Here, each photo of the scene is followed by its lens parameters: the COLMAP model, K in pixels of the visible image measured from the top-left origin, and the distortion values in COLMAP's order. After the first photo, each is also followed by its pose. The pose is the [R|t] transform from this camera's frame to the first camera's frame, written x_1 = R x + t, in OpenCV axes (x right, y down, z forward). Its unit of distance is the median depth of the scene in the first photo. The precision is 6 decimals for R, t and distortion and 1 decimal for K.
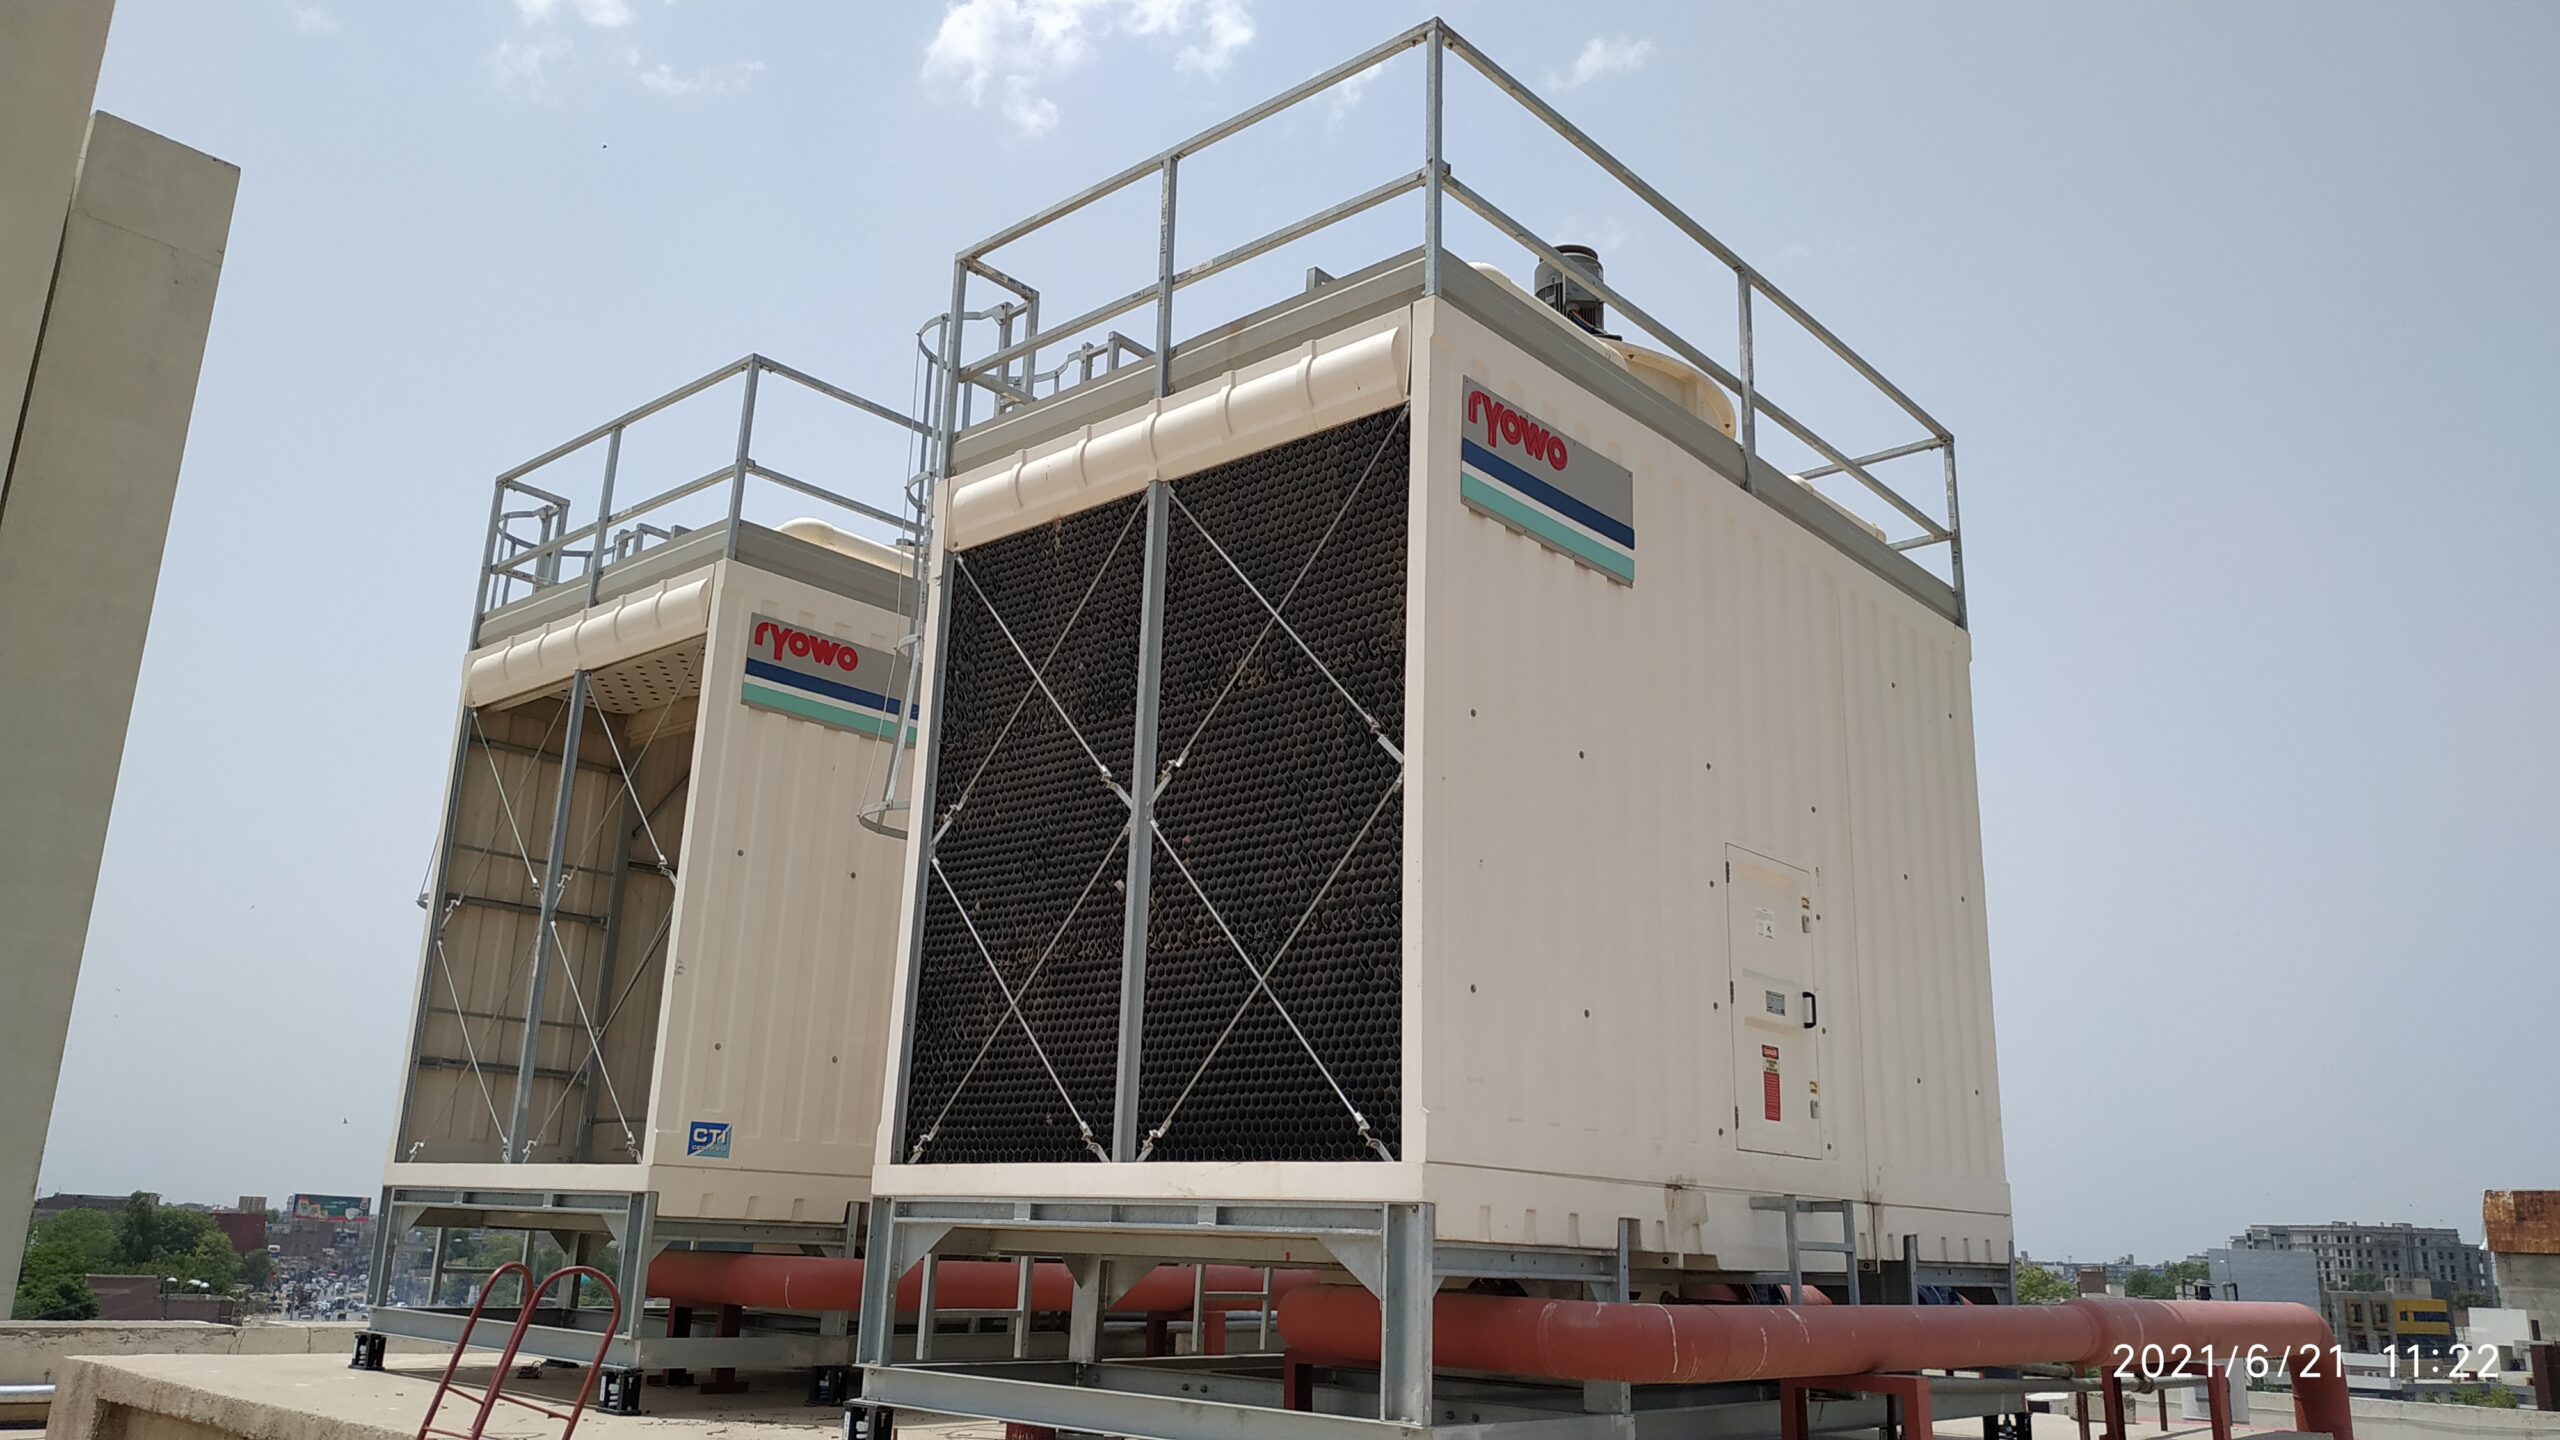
lens RADIAL K [[1876.3, 0, 1280.0], [0, 1876.3, 720.0], [0, 0, 1]] dist [0.066886, 0.000500]
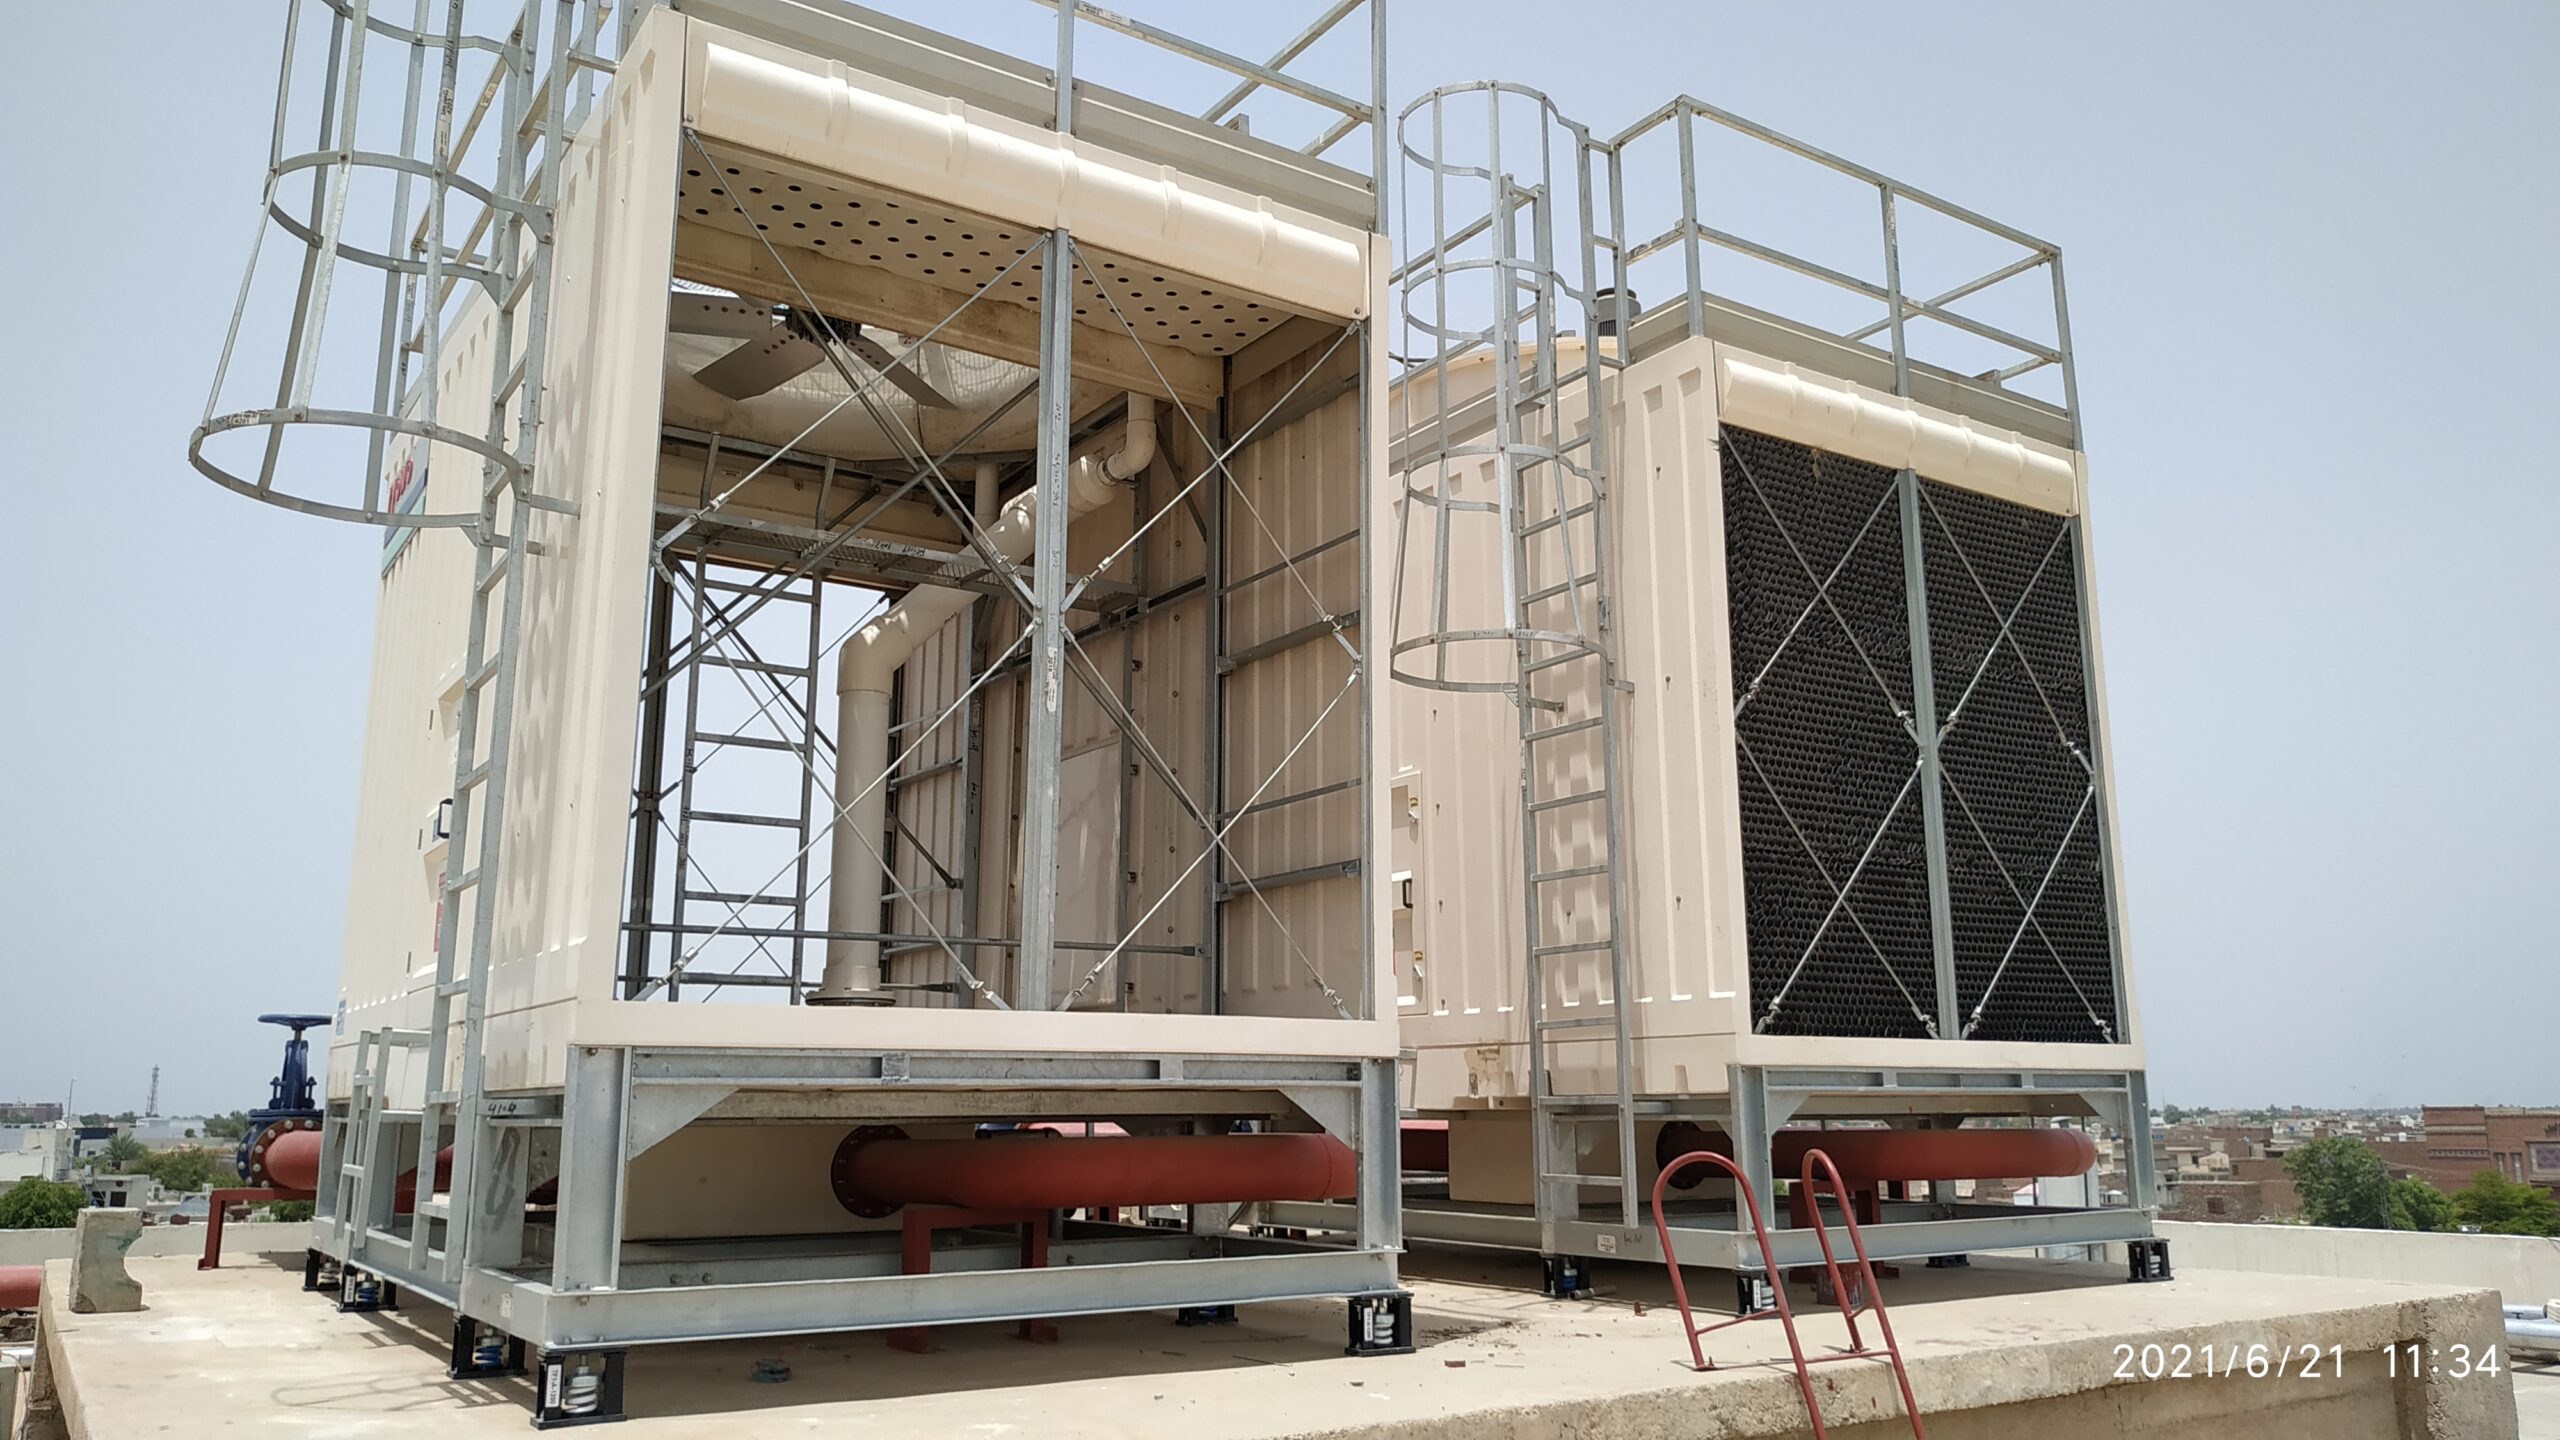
lens RADIAL K [[1628.8, 0, 1278.9], [0, 1628.8, 802.0], [0, 0, 1]] dist [0.002584, 0.000587]
pose [[0.314949, 0.136343, 0.939265, -1.142483], [-0.246165, 0.967497, -0.057898, 0.234872], [-0.916630, -0.212979, 0.338275, 0.993013]]
